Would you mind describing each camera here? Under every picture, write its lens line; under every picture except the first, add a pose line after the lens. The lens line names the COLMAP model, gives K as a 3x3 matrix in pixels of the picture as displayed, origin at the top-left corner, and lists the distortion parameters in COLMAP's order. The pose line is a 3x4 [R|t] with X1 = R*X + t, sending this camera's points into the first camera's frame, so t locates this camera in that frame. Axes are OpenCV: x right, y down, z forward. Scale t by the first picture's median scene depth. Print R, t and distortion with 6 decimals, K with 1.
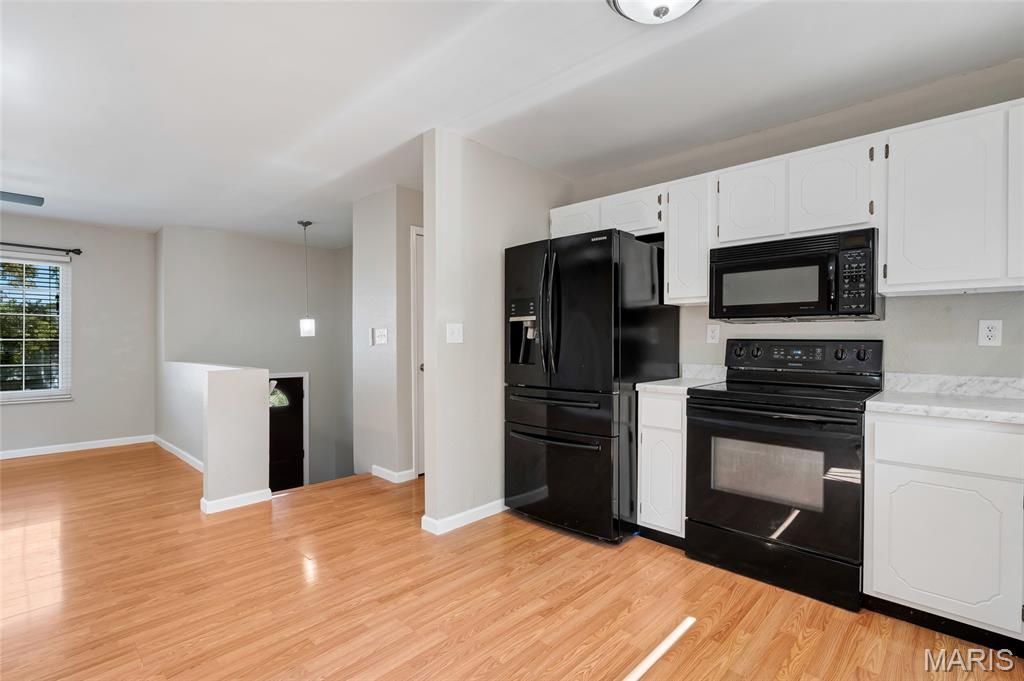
lens RADIAL K [[473.4, 0, 509.2], [0, 473.4, 341.3], [0, 0, 1]] dist [-0.000543, 0.000201]
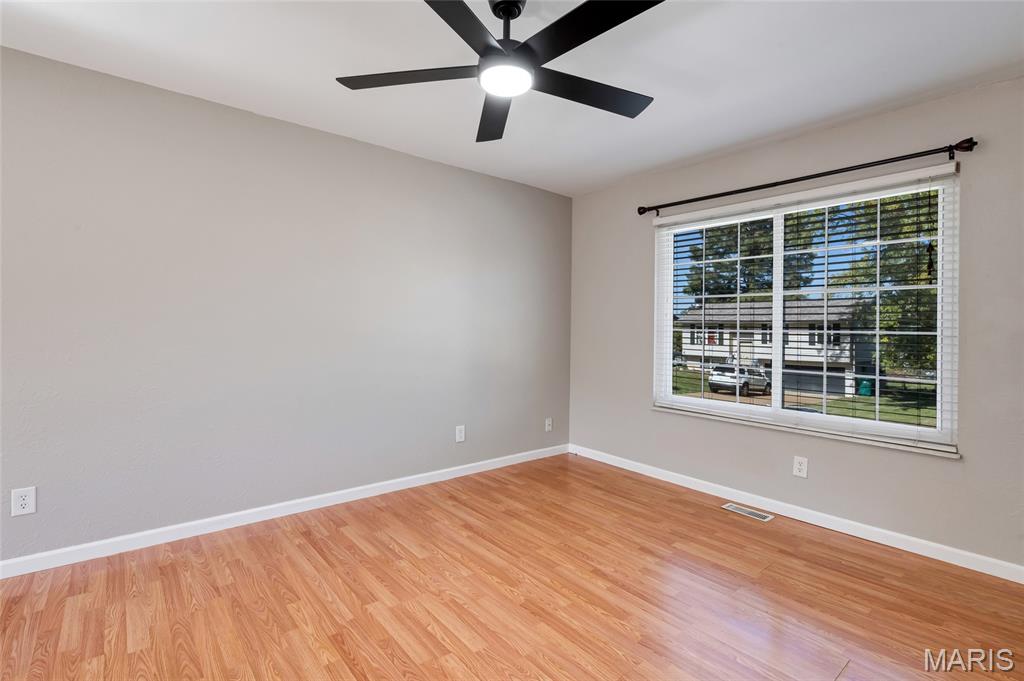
lens RADIAL K [[478.3, 0, 508.3], [0, 478.3, 329.2], [0, 0, 1]] dist [-0.016814, 0.000524]
pose [[-0.111626, -0.006213, -0.993731, -0.759169], [-0.009739, 0.999939, -0.005157, 0.000906], [0.993703, 0.009102, -0.111680, 1.144213]]
